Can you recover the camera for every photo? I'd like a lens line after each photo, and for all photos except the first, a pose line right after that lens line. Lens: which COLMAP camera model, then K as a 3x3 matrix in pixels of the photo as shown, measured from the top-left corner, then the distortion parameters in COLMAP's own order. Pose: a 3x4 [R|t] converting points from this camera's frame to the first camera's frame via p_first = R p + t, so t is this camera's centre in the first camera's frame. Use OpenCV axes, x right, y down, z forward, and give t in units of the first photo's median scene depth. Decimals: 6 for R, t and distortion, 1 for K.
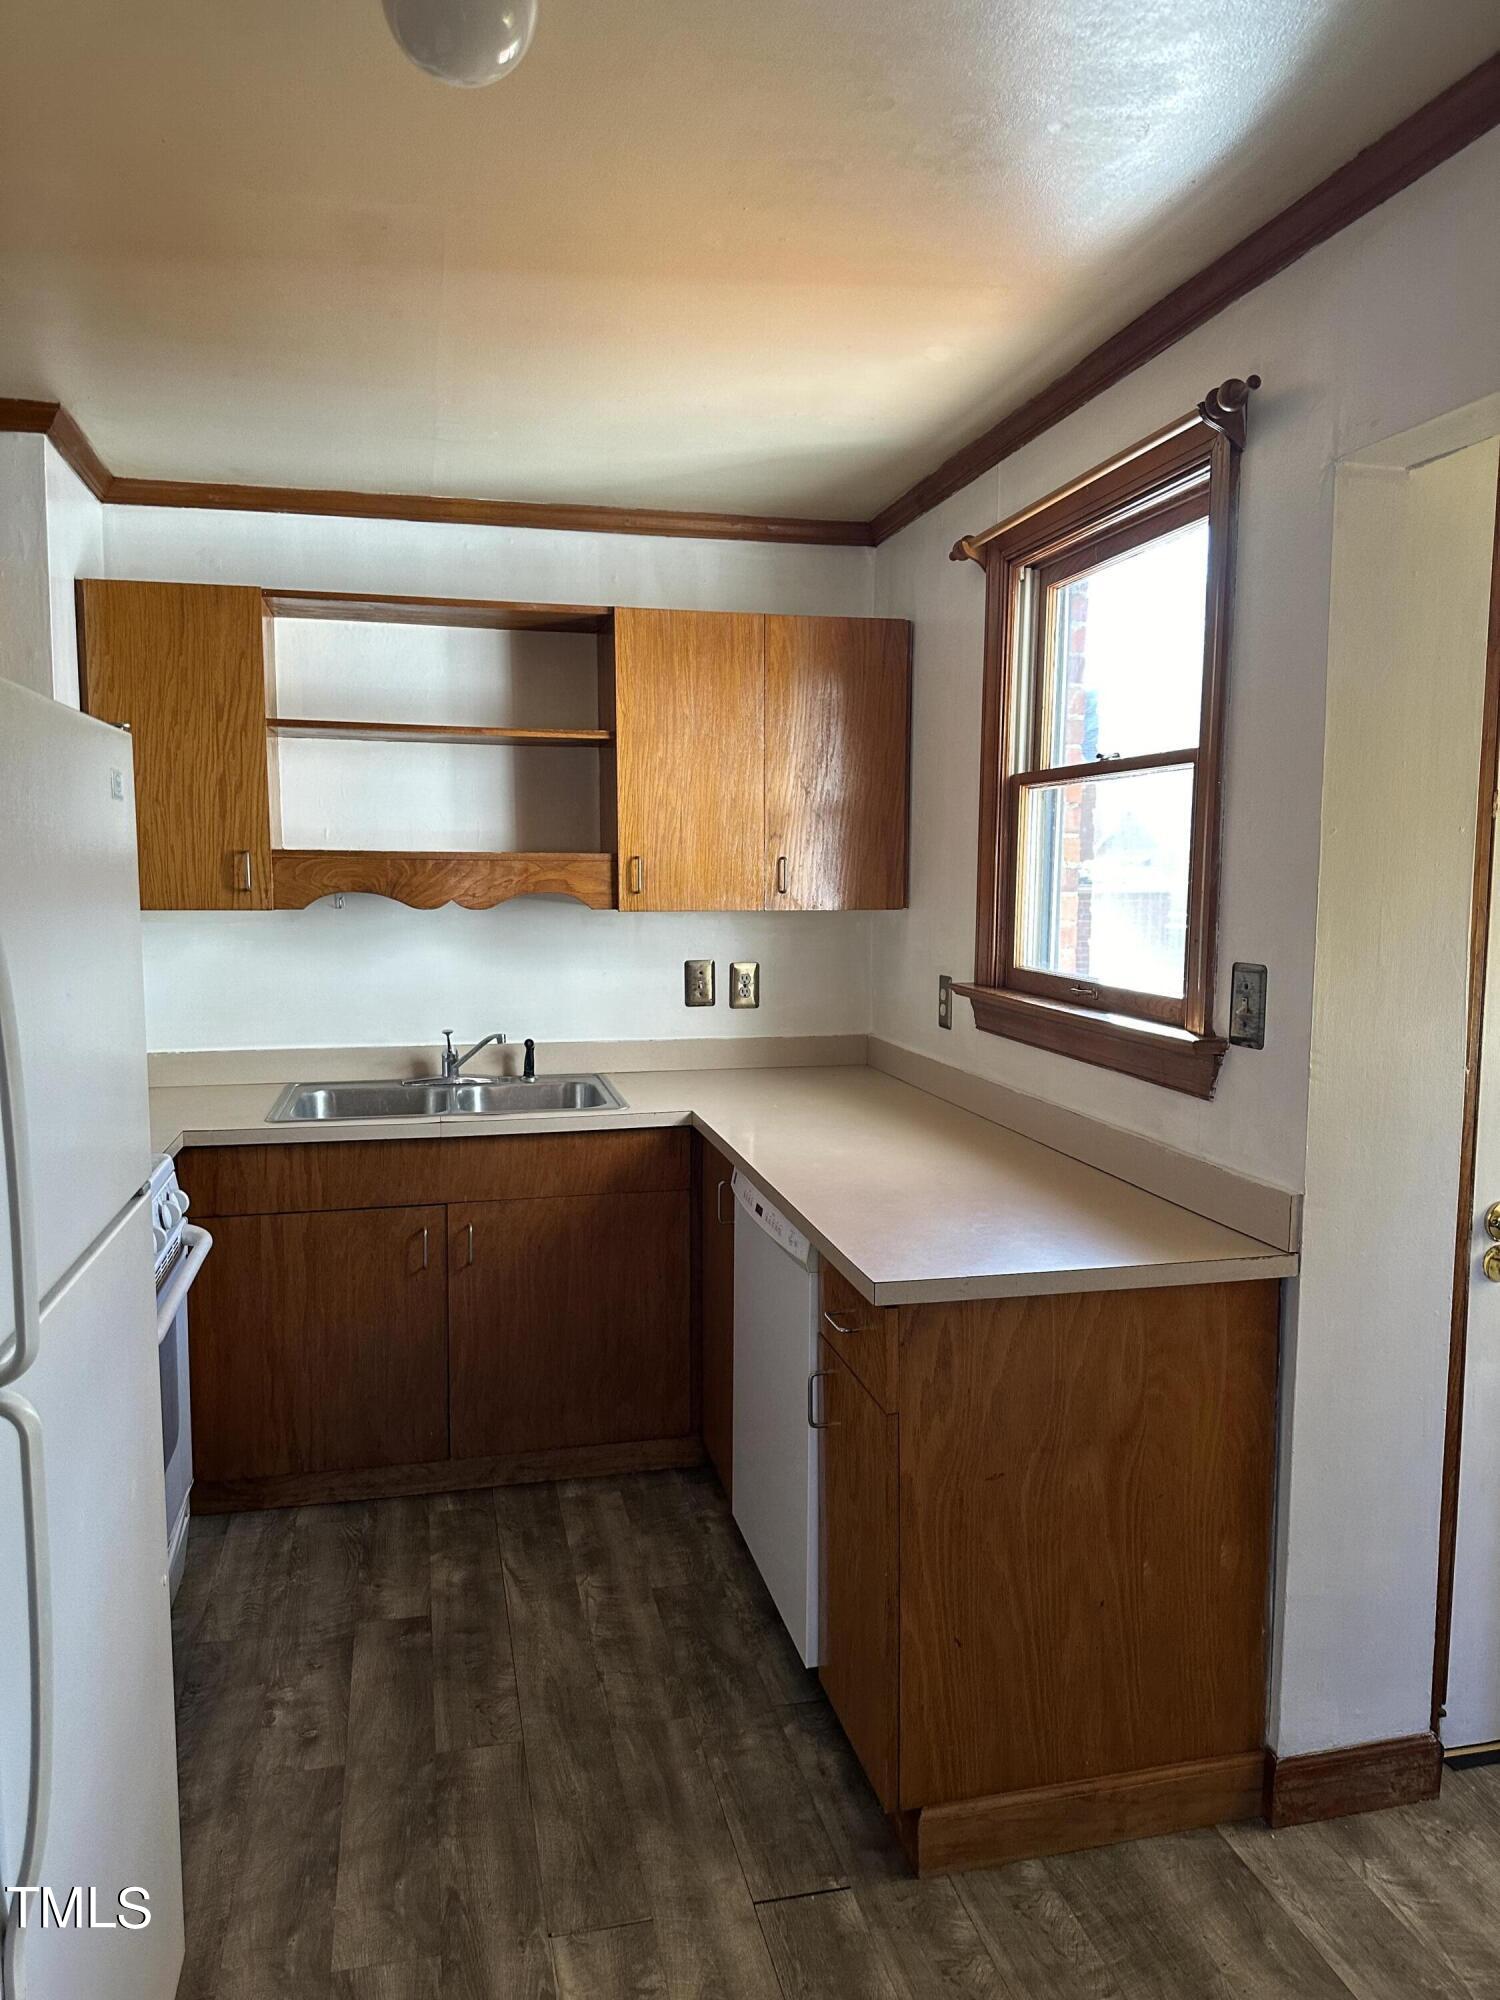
lens RADIAL K [[1398.1, 0, 750.0], [0, 1398.1, 1000.0], [0, 0, 1]] dist [0.056686, -0.076990]
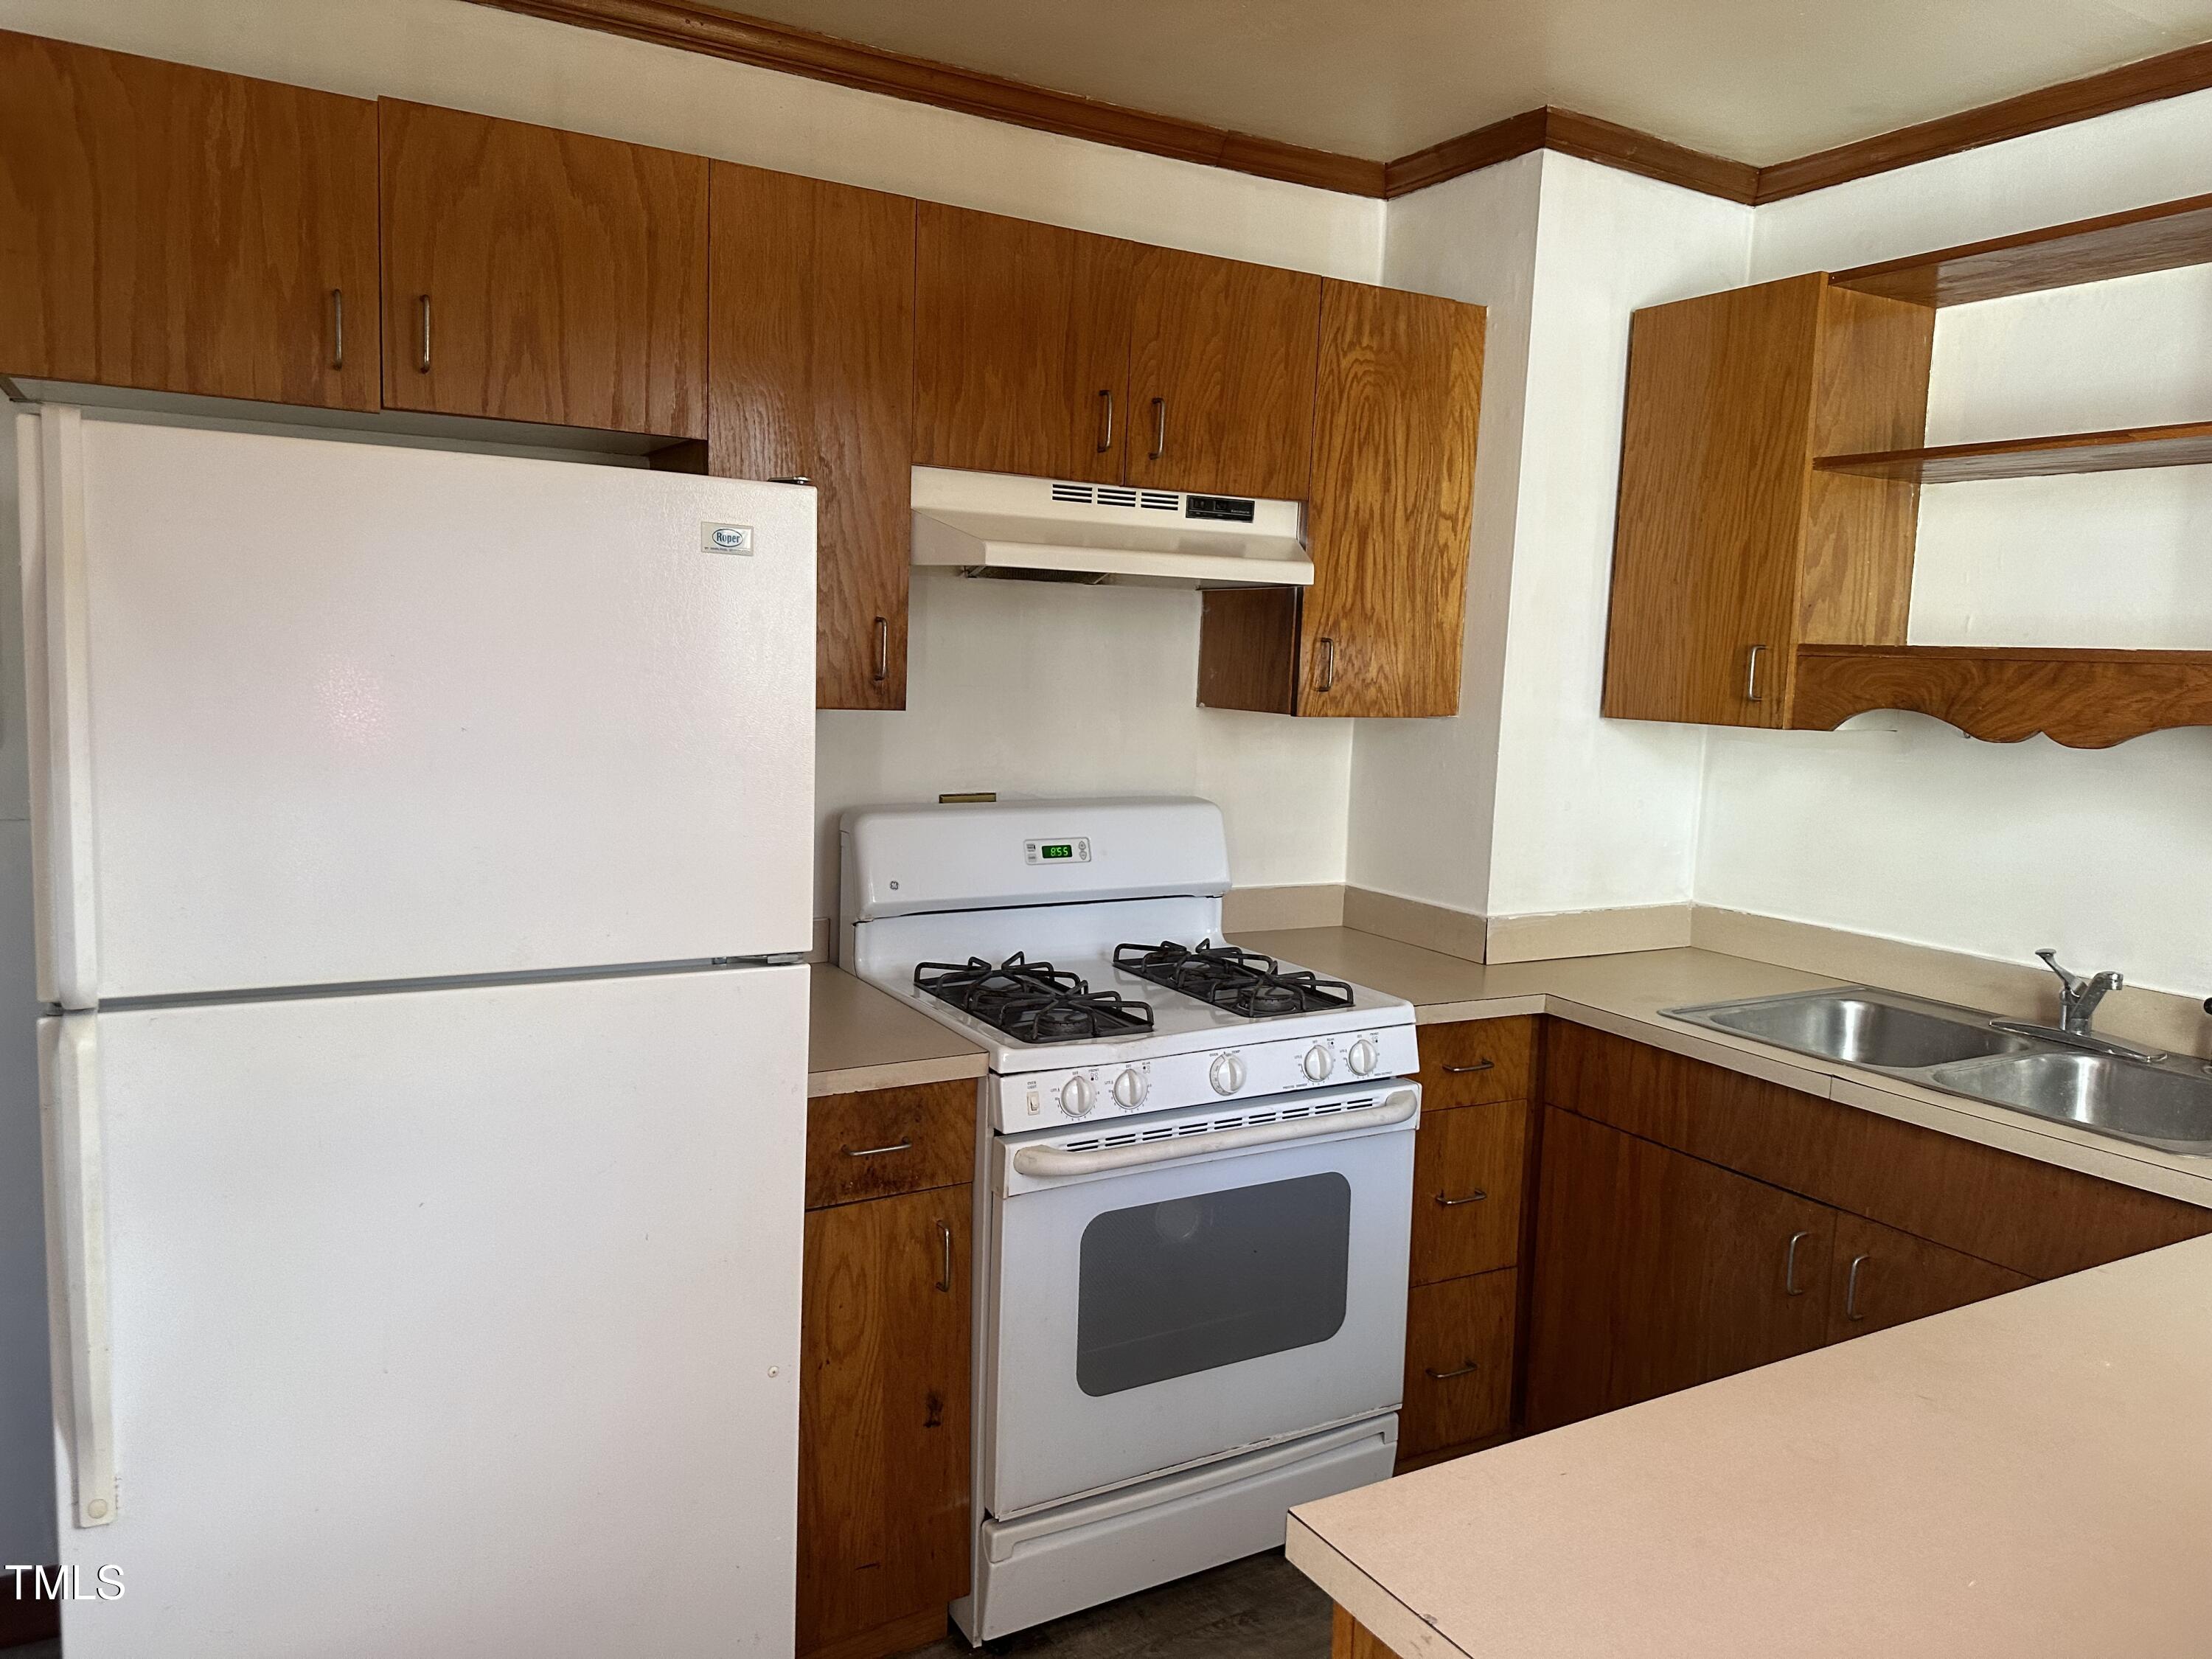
lens RADIAL K [[1546.3, 0, 1106.0], [0, 1546.3, 829.5], [0, 0, 1]] dist [0.056686, -0.076990]
pose [[0.288170, 0.115776, -0.950554, 0.320259], [-0.126751, 0.988541, 0.081977, -0.035997], [0.949153, 0.096860, 0.299543, 0.452904]]
